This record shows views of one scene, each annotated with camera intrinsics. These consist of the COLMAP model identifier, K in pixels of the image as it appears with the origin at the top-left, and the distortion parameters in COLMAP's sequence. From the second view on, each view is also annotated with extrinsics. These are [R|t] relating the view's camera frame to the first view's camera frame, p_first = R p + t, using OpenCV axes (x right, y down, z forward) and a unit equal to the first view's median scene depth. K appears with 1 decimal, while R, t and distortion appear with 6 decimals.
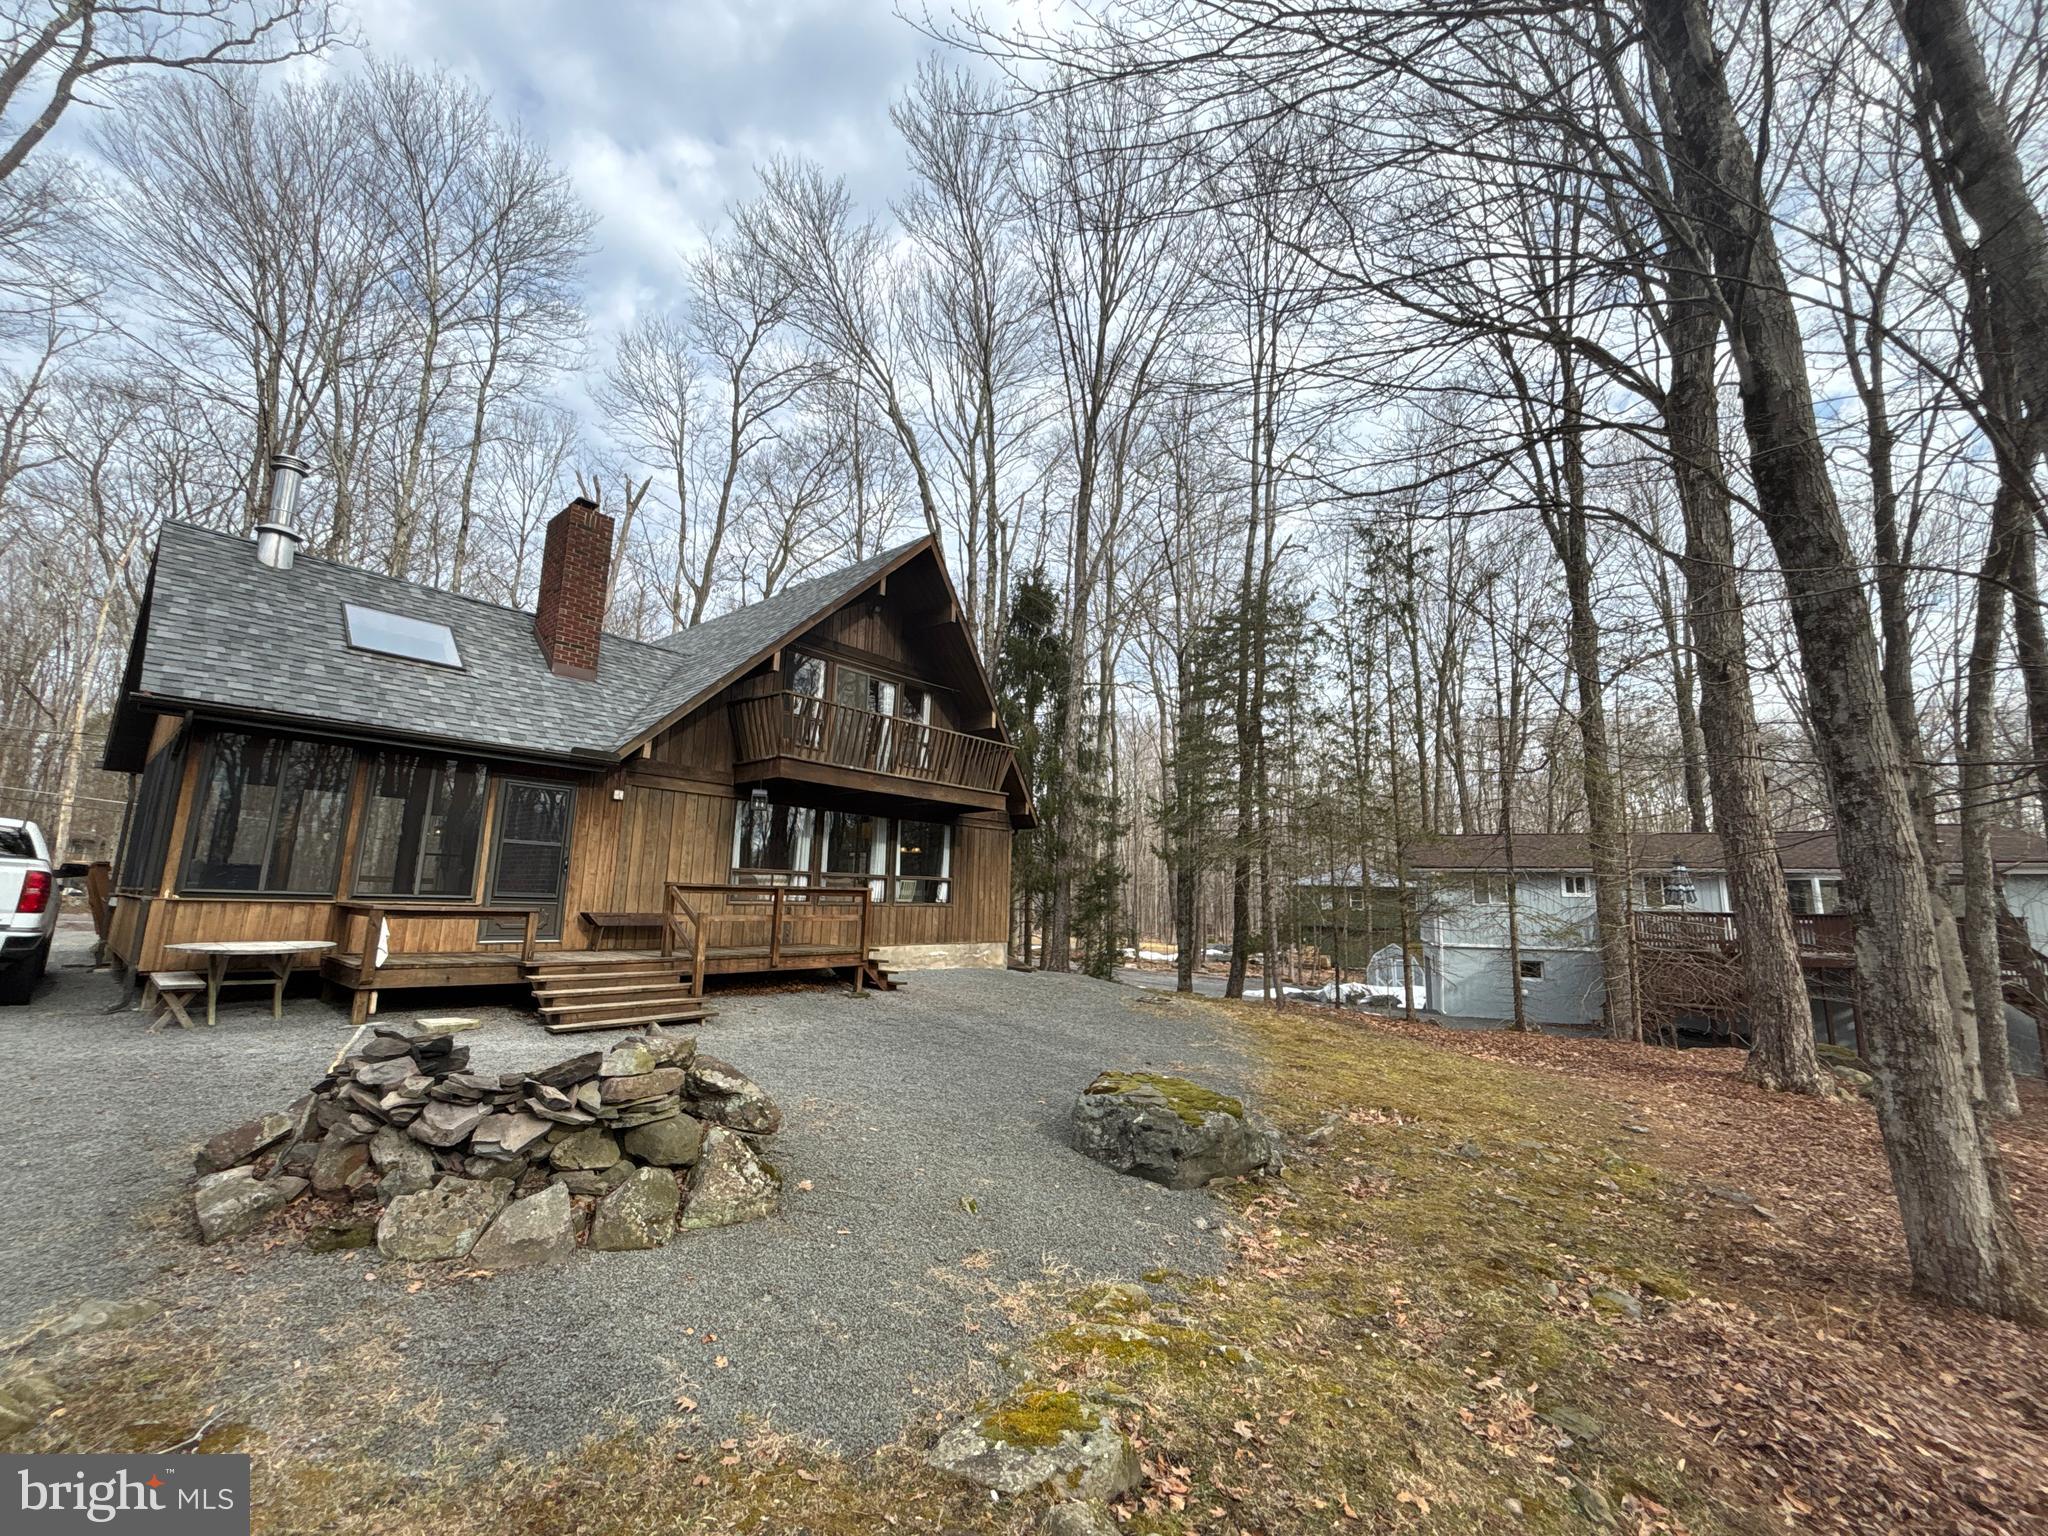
lens RADIAL K [[821.7, 0, 1022.2], [0, 821.7, 766.5], [0, 0, 1]] dist [0.004533, 0.000577]
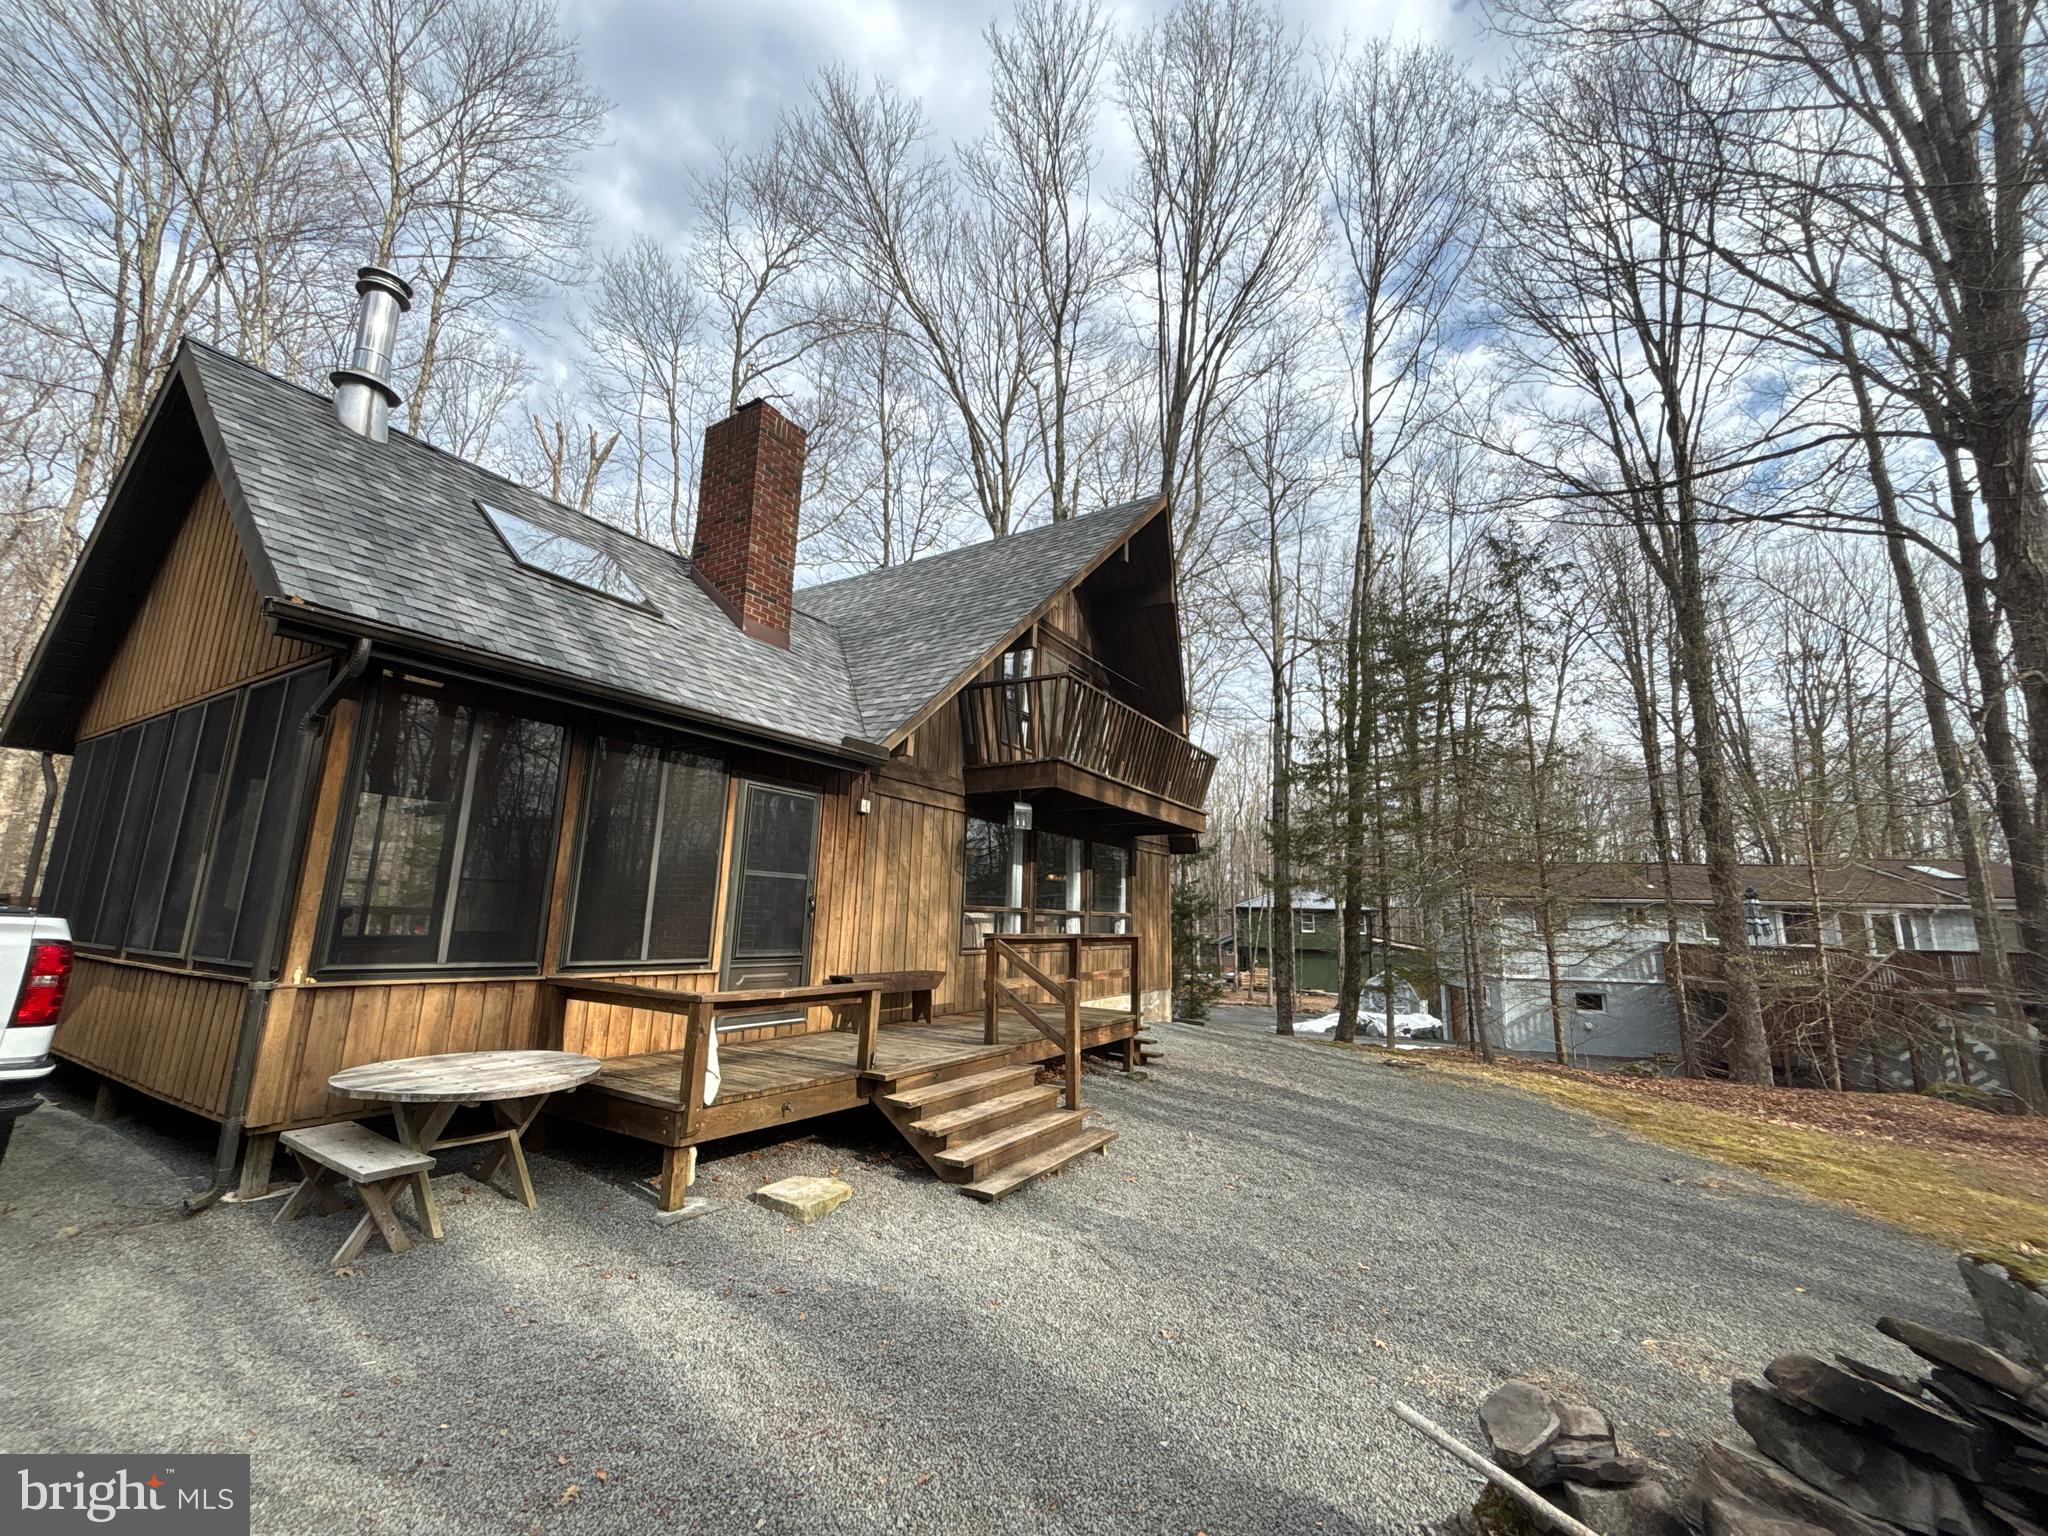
lens RADIAL K [[821.7, 0, 1029.7], [0, 821.7, 767.0], [0, 0, 1]] dist [0.004533, 0.000577]
pose [[0.988165, 0.031199, 0.150192, -0.413216], [-0.028715, 0.999413, -0.018680, 0.008775], [-0.150686, 0.014147, 0.988480, 0.251270]]
